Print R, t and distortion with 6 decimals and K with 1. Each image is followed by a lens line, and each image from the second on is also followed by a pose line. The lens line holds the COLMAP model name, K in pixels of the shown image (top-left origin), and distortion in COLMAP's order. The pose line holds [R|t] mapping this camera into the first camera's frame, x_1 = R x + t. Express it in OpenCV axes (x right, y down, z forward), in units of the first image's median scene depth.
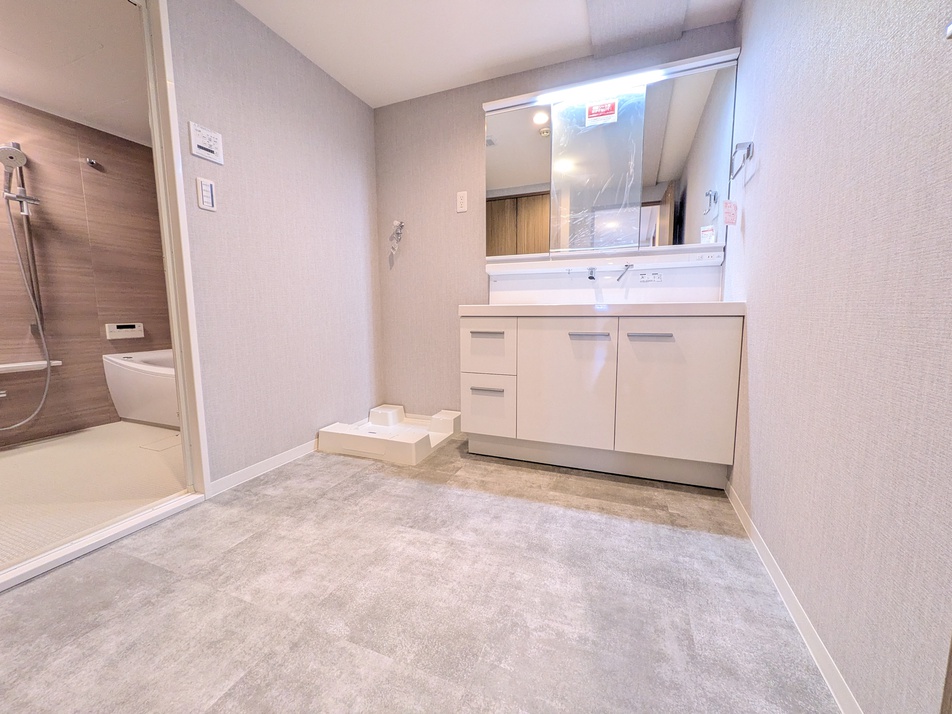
lens RADIAL K [[379.1, 0, 476.9], [0, 379.1, 353.6], [0, 0, 1]] dist [-0.000554, 0.000371]
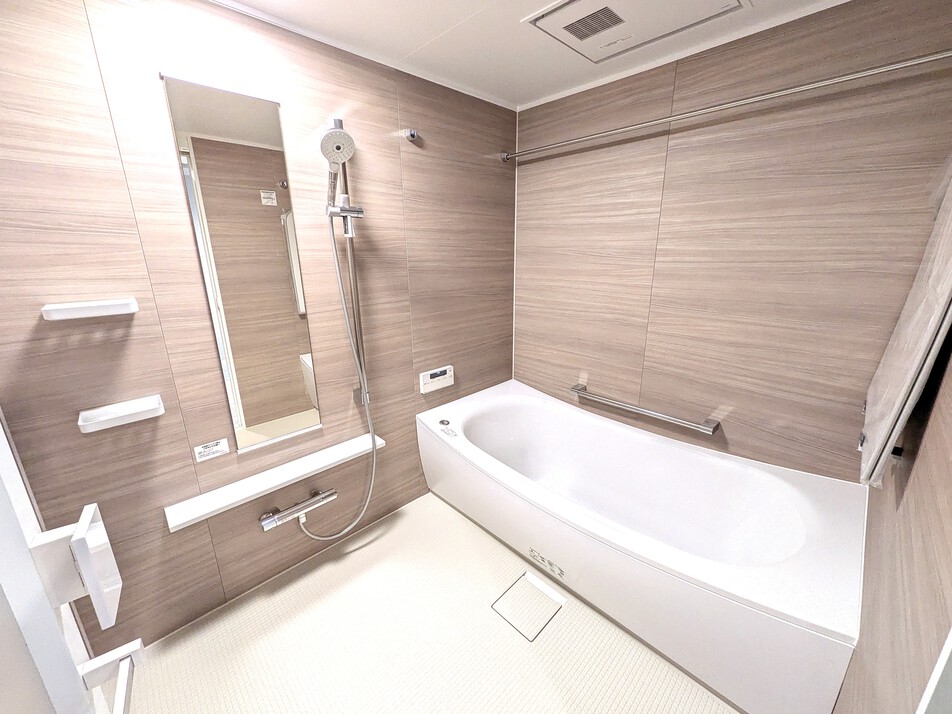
lens RADIAL K [[379.1, 0, 478.4], [0, 379.1, 357.6], [0, 0, 1]] dist [-0.000554, 0.000371]
pose [[0.913121, 0.112312, -0.391914, -0.657261], [-0.045005, 0.983199, 0.176901, -0.267253], [0.405198, -0.143894, 0.902834, 0.434802]]
